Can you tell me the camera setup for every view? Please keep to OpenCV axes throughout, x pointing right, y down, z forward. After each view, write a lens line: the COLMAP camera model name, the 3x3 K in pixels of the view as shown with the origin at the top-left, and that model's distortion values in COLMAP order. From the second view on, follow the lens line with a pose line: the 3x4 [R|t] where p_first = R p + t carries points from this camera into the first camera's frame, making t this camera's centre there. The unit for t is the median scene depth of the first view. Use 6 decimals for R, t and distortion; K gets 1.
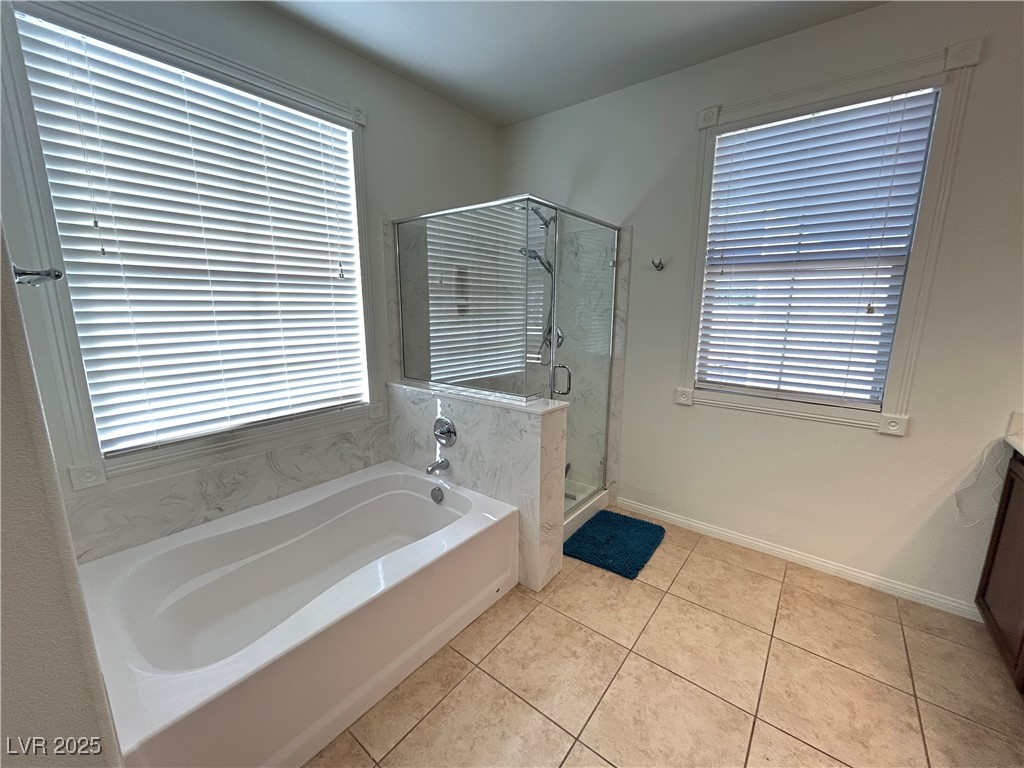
lens RADIAL K [[407.3, 0, 514.5], [0, 407.3, 384.9], [0, 0, 1]] dist [-0.004029, 0.000248]
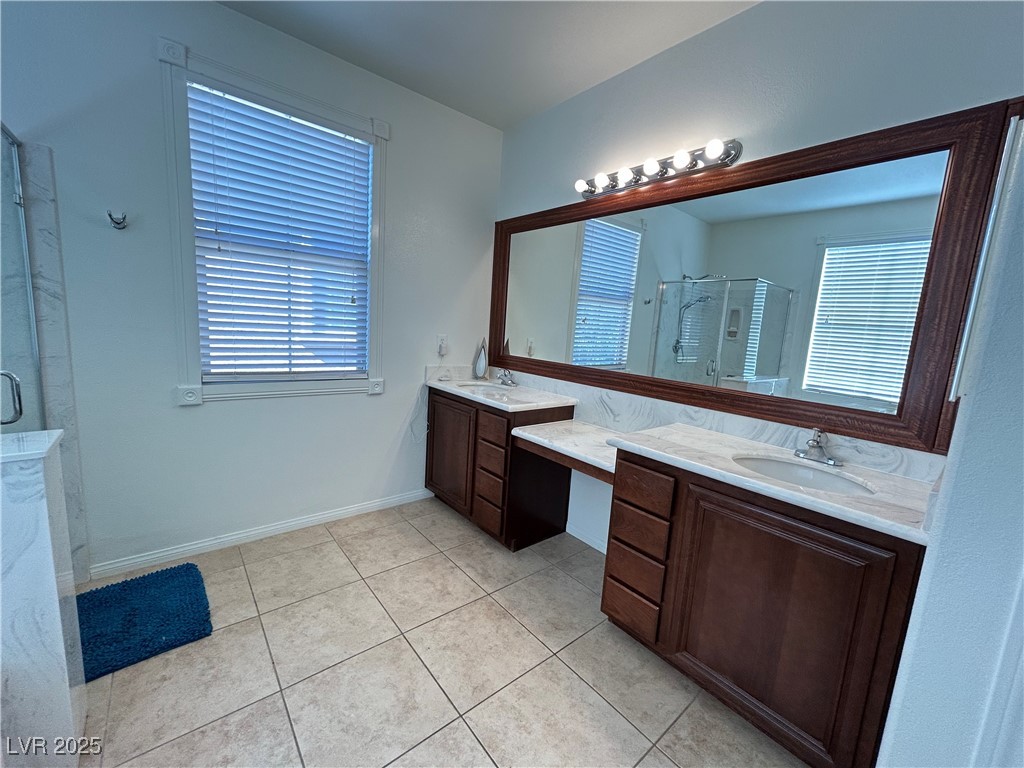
lens RADIAL K [[407.3, 0, 513.5], [0, 407.3, 382.5], [0, 0, 1]] dist [-0.004029, 0.000248]
pose [[0.216332, -0.136189, 0.966775, -0.272941], [0.121563, 0.986275, 0.111735, -0.010816], [-0.968722, 0.093352, 0.229918, 0.224853]]
